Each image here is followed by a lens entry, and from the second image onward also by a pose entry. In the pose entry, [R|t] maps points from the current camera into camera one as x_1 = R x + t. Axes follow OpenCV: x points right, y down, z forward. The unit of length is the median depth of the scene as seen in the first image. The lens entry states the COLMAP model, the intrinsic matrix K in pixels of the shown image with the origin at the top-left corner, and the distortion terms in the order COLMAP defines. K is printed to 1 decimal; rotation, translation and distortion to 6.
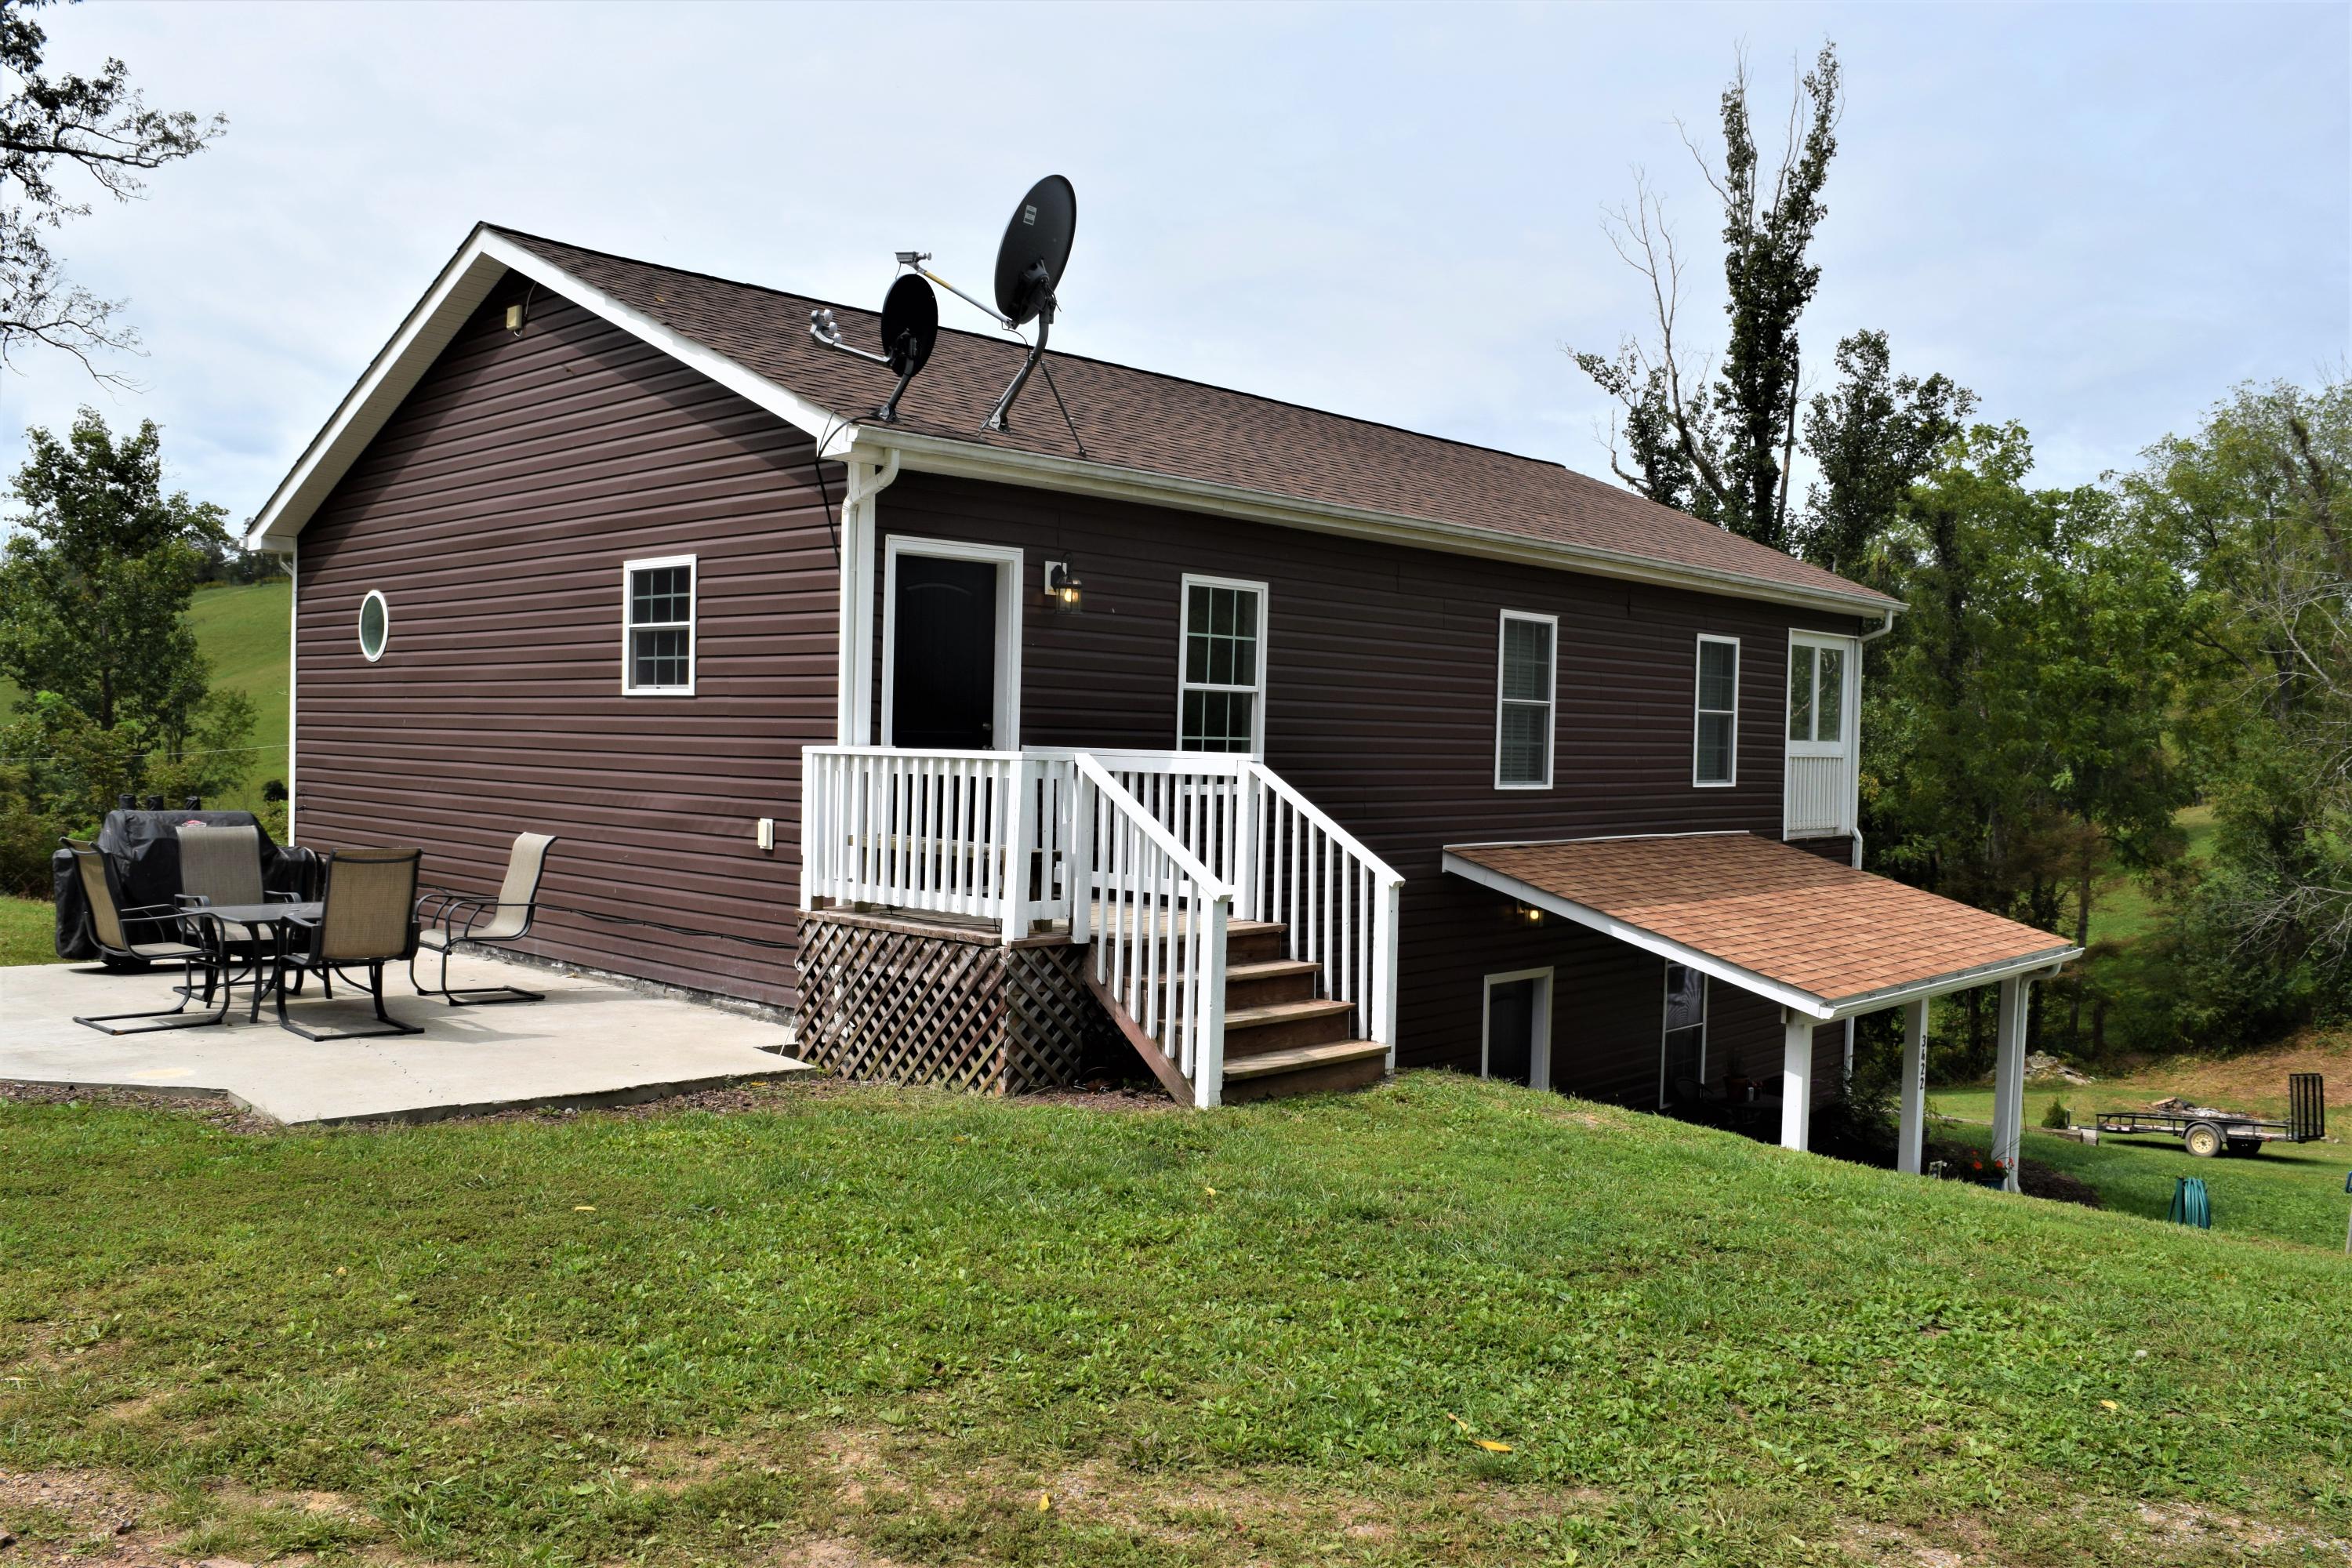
lens RADIAL K [[1849.3, 0, 1170.0], [0, 1849.3, 788.2], [0, 0, 1]] dist [-0.093354, 0.020481]
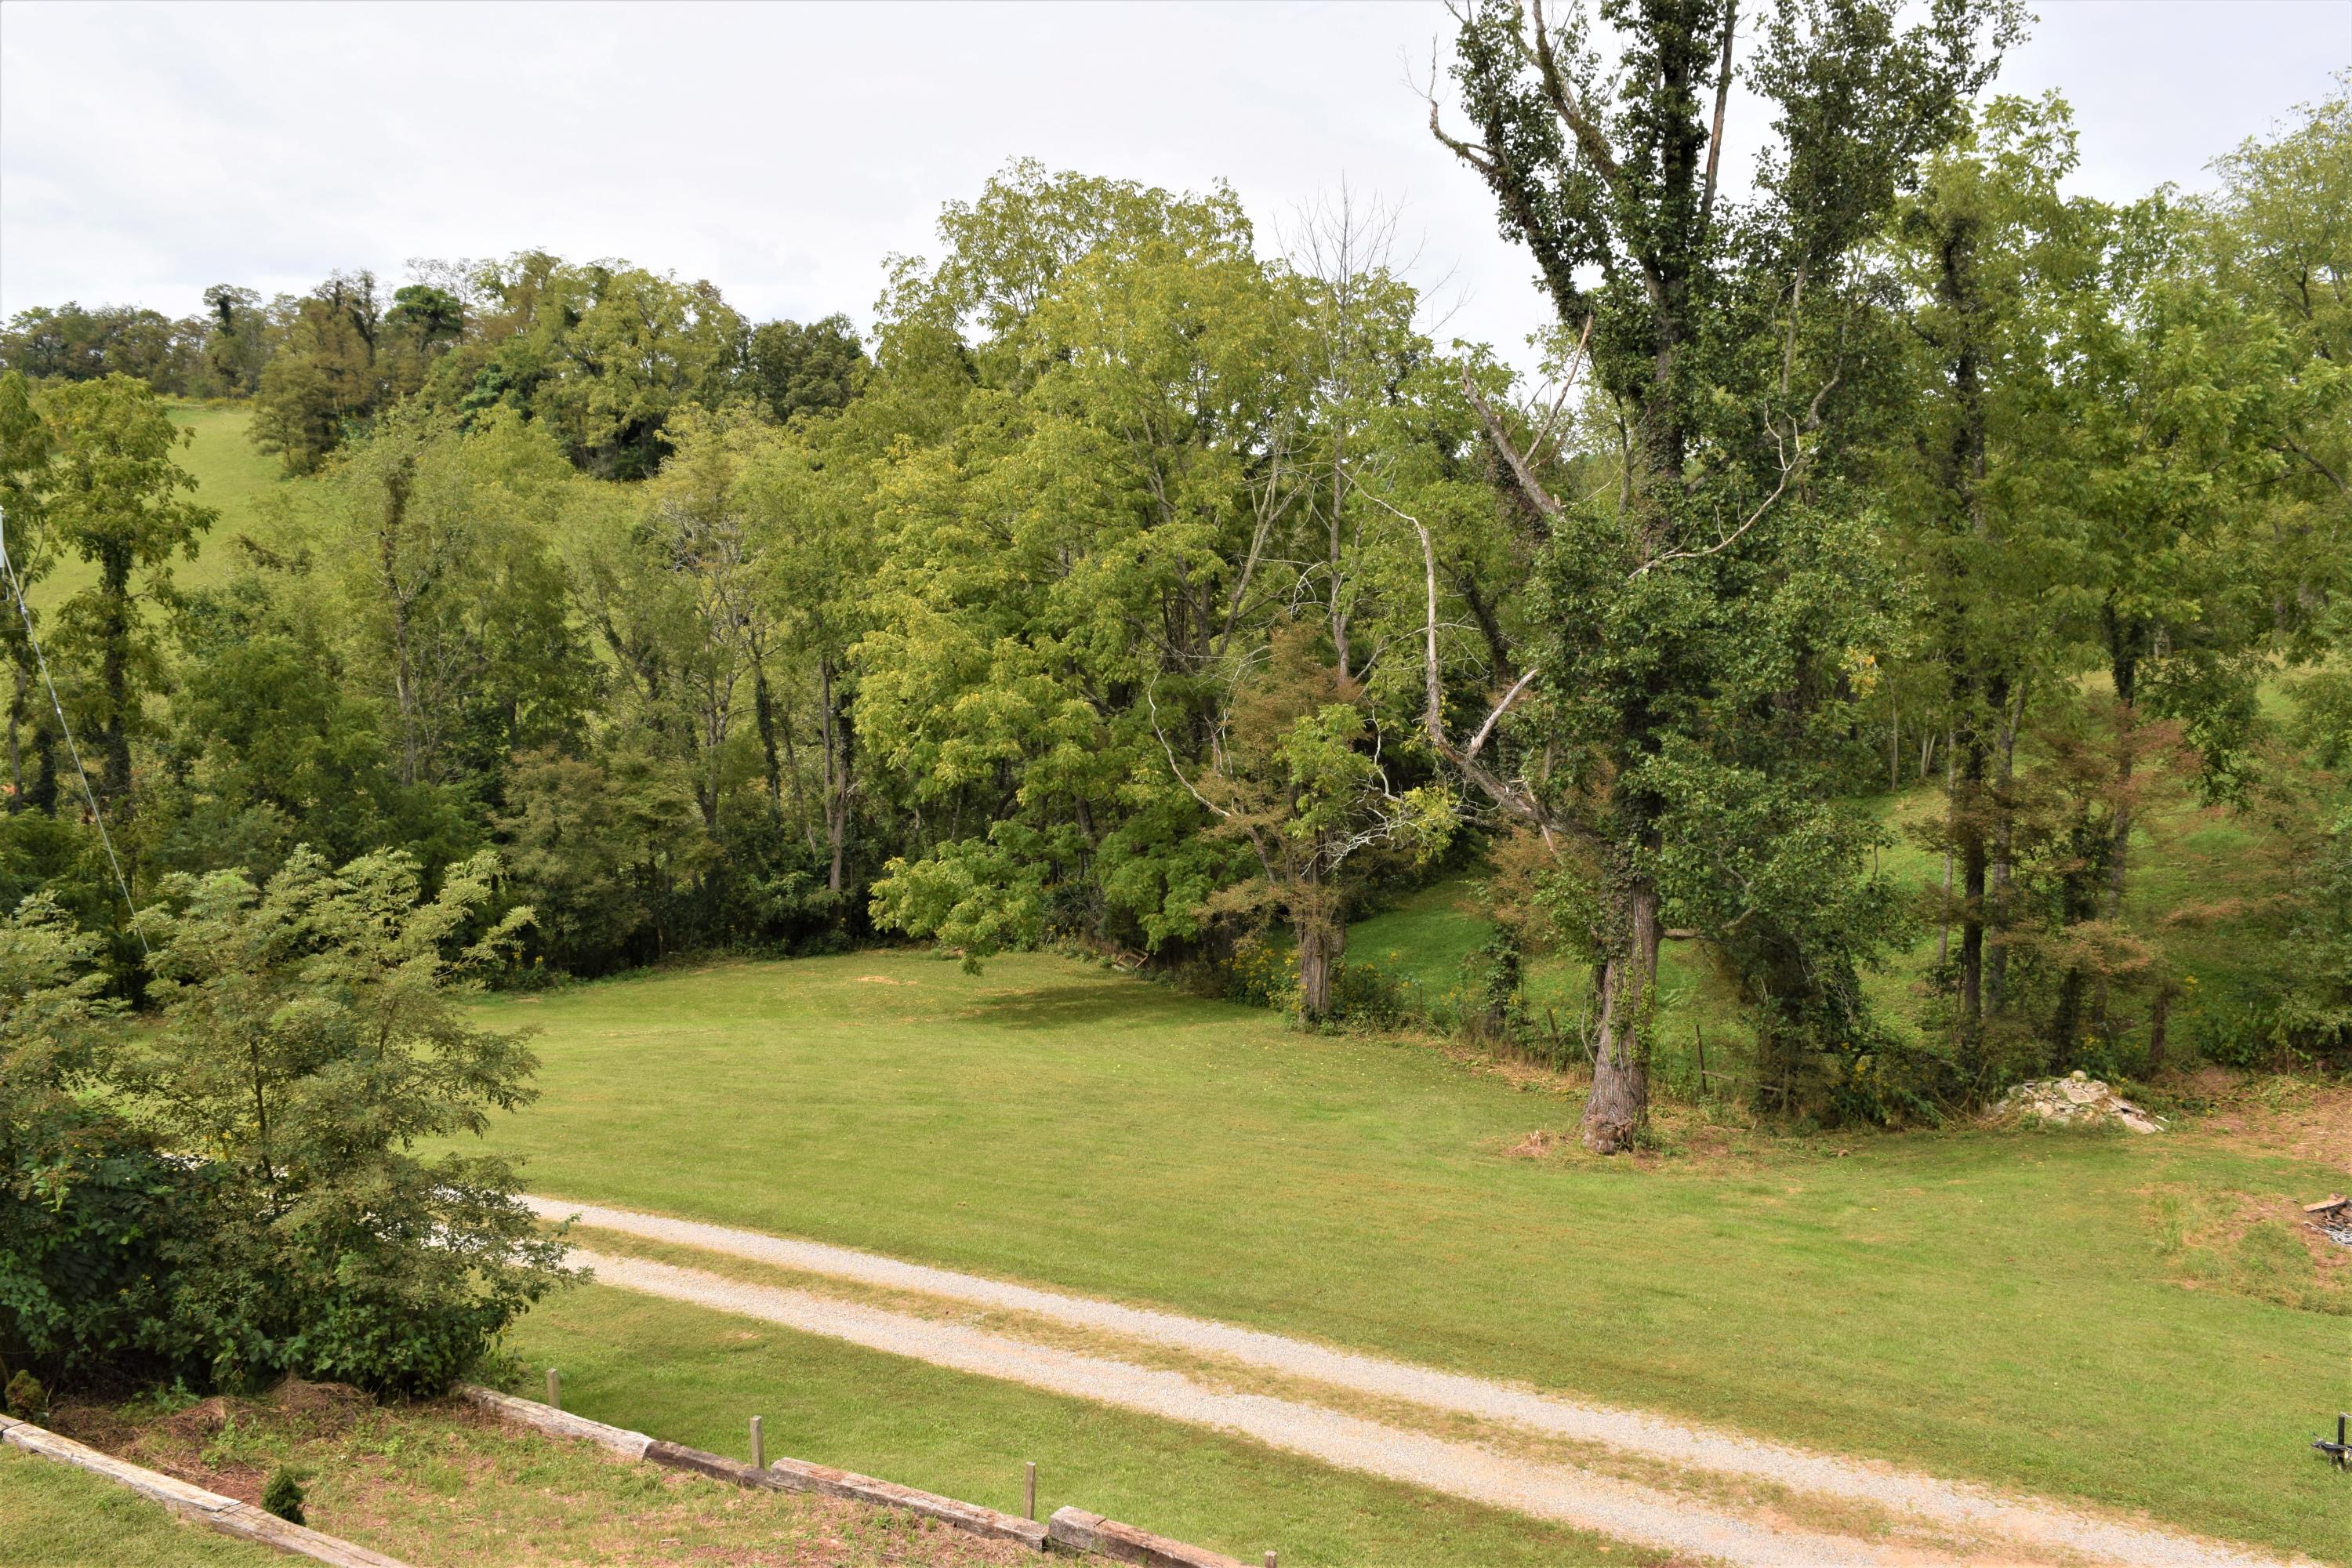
lens RADIAL K [[1849.3, 0, 1171.1], [0, 1849.3, 770.3], [0, 0, 1]] dist [-0.093354, 0.020481]
pose [[0.997240, -0.002148, 0.074220, 0.427496], [-0.004092, 0.996473, 0.083814, -0.054472], [-0.074138, -0.083887, 0.993714, 1.511510]]
